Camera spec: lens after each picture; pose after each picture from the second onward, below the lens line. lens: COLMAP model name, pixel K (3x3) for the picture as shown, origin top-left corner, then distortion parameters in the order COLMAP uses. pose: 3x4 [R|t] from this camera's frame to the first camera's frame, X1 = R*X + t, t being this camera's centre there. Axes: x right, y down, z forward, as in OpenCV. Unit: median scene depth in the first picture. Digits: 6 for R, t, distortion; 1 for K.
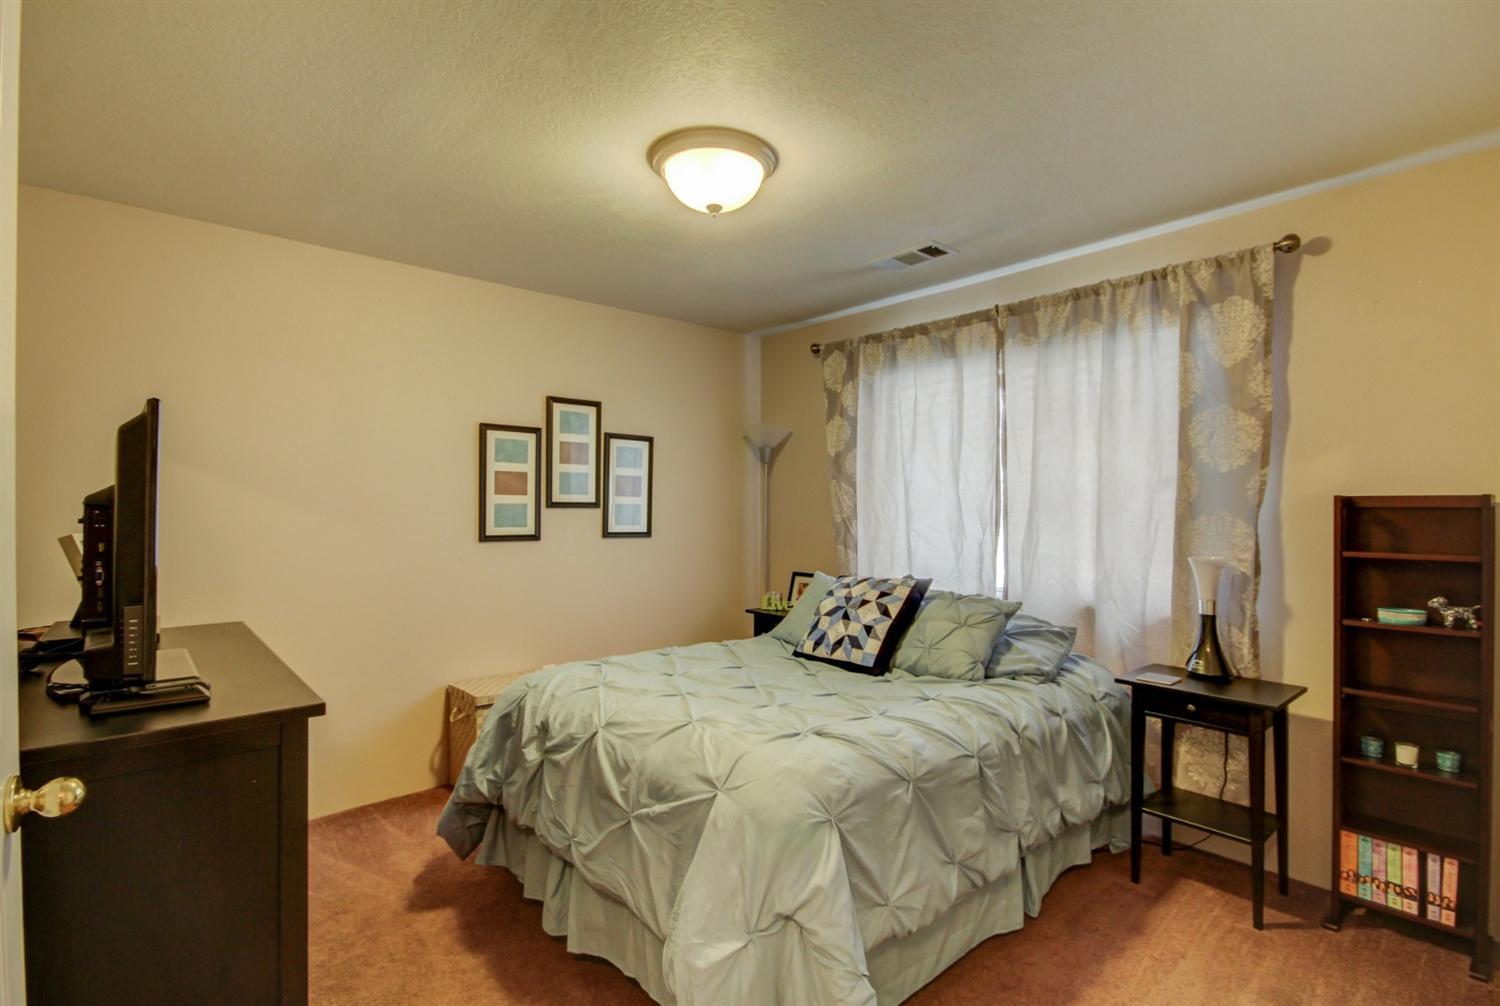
lens RADIAL K [[697.1, 0, 745.7], [0, 697.1, 504.9], [0, 0, 1]] dist [-0.000217, -0.000019]
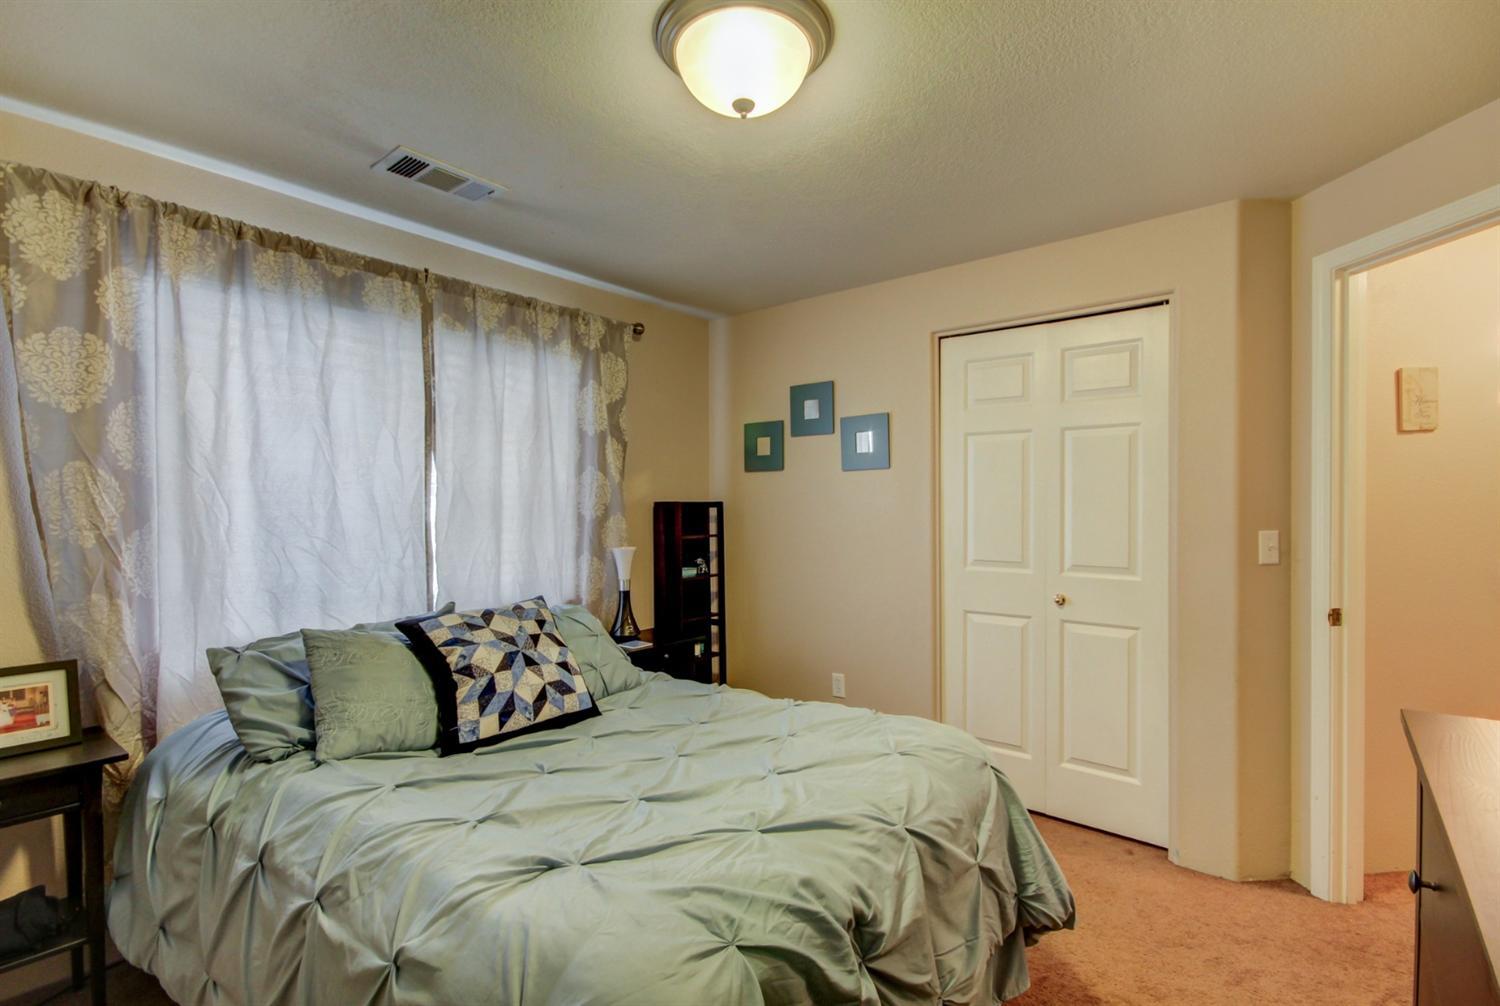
lens RADIAL K [[697.1, 0, 745.7], [0, 697.1, 504.9], [0, 0, 1]] dist [-0.000217, -0.000019]
pose [[-0.153961, 0.001104, 0.988076, -0.610580], [0.002872, 0.999996, -0.000669, -0.003818], [-0.988073, 0.002734, -0.153964, 0.879672]]
